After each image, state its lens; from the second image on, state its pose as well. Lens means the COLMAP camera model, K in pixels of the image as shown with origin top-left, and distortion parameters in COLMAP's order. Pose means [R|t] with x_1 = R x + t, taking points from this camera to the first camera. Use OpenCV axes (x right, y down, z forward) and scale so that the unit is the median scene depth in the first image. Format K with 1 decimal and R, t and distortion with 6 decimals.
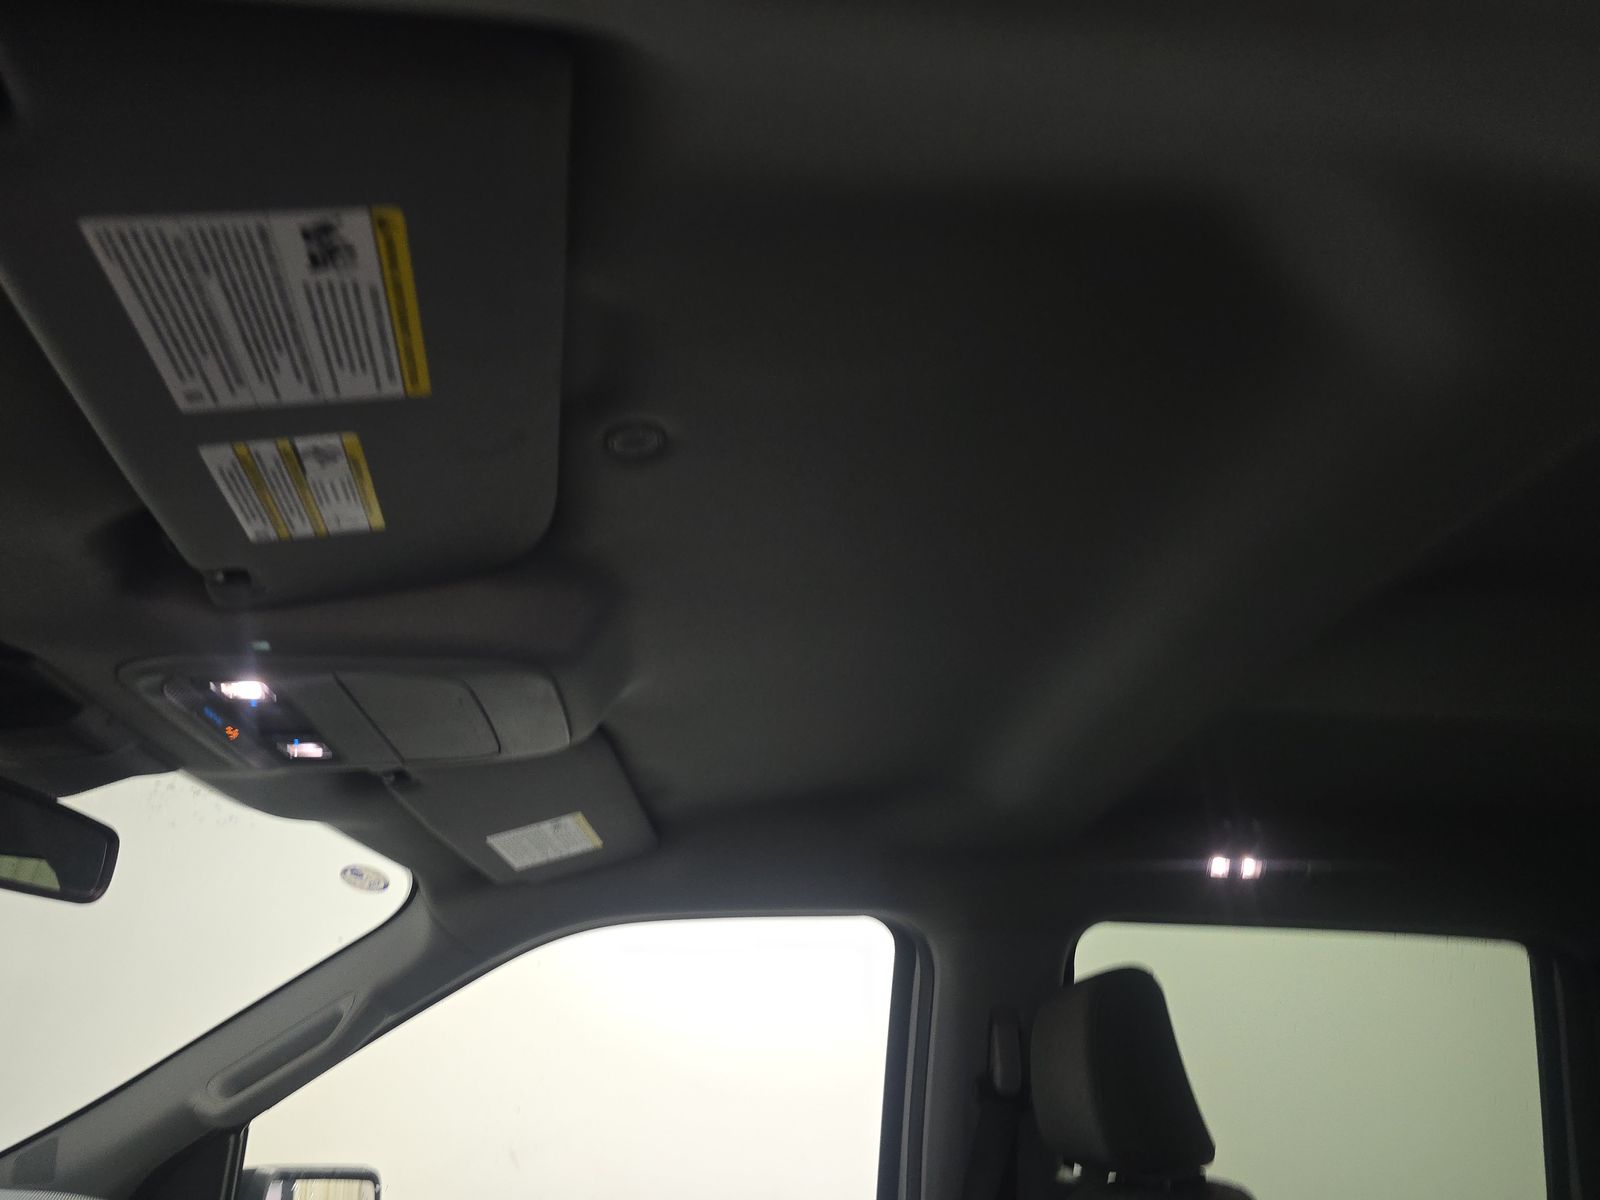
lens RADIAL K [[1082.1, 0, 809.0], [0, 1082.1, 611.9], [0, 0, 1]] dist [0.014235, -0.006253]
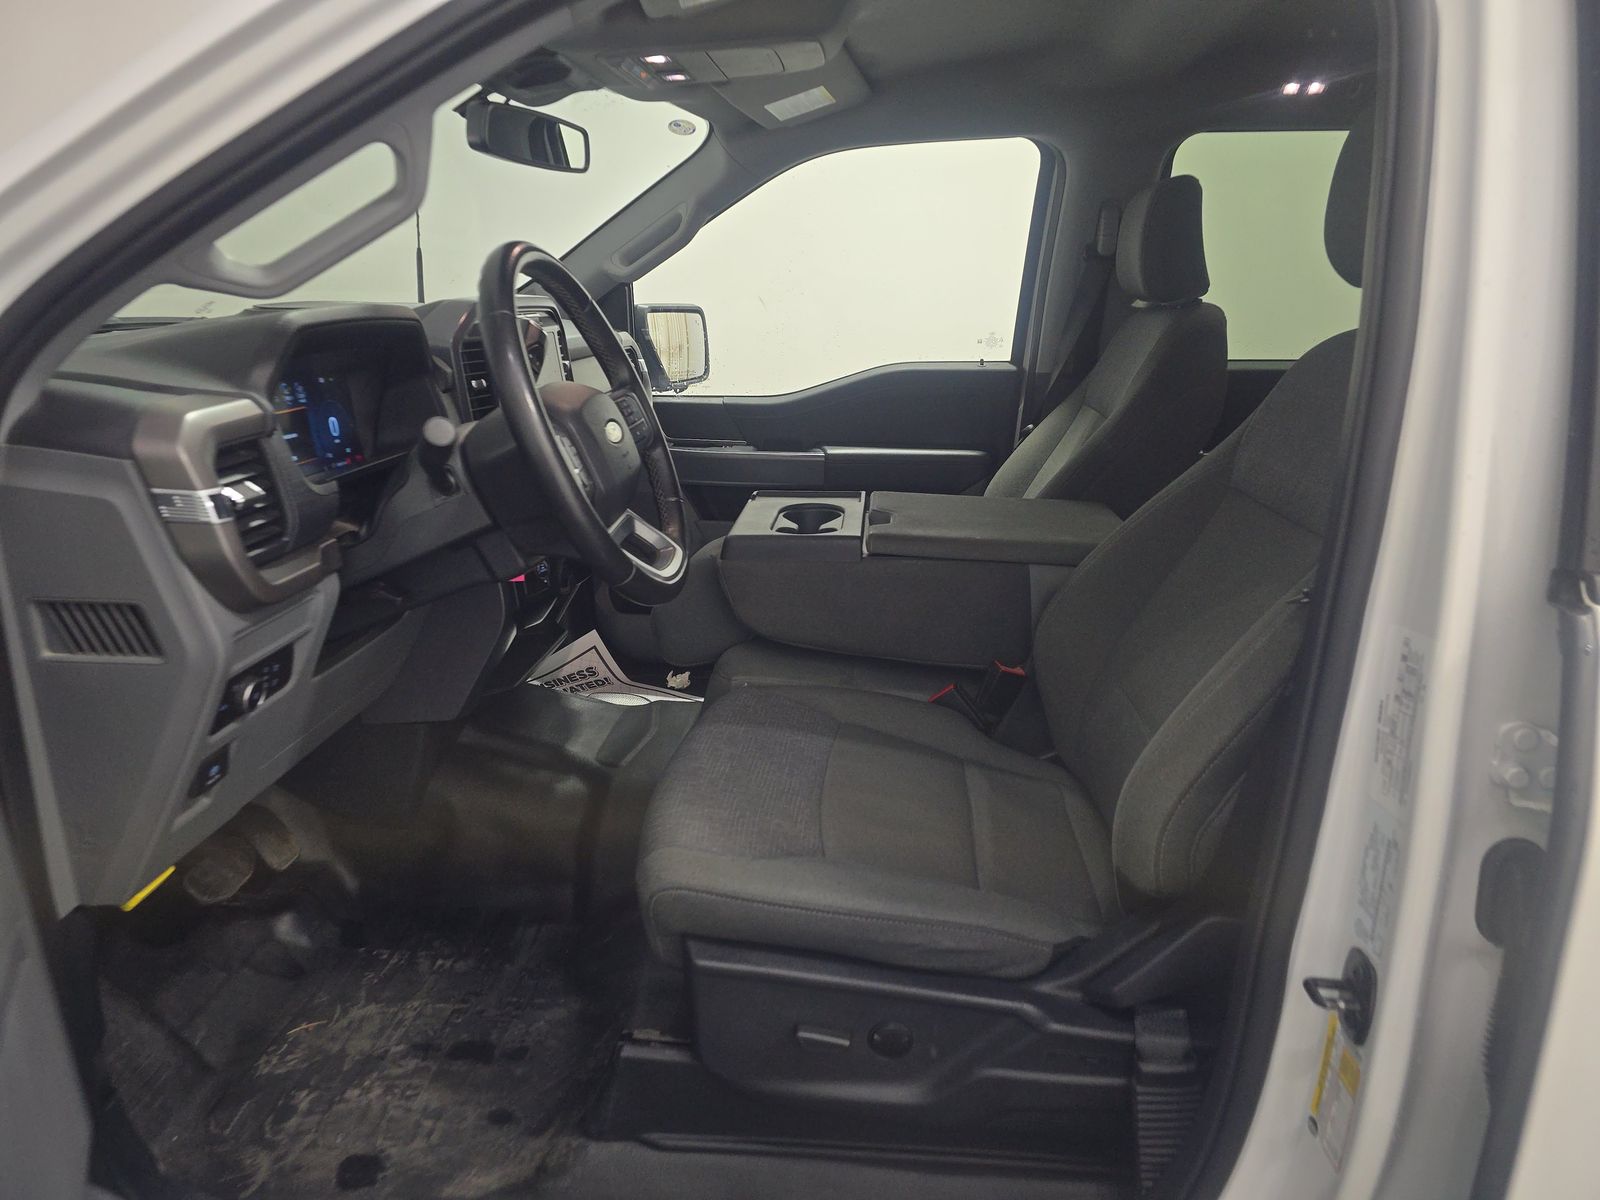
lens RADIAL K [[1082.1, 0, 805.3], [0, 1082.1, 608.1], [0, 0, 1]] dist [0.014235, -0.006253]
pose [[0.985215, 0.037068, -0.167266, 0.042463], [0.085174, 0.741137, 0.665929, -0.256174], [0.148652, -0.670330, 0.727022, -0.538929]]
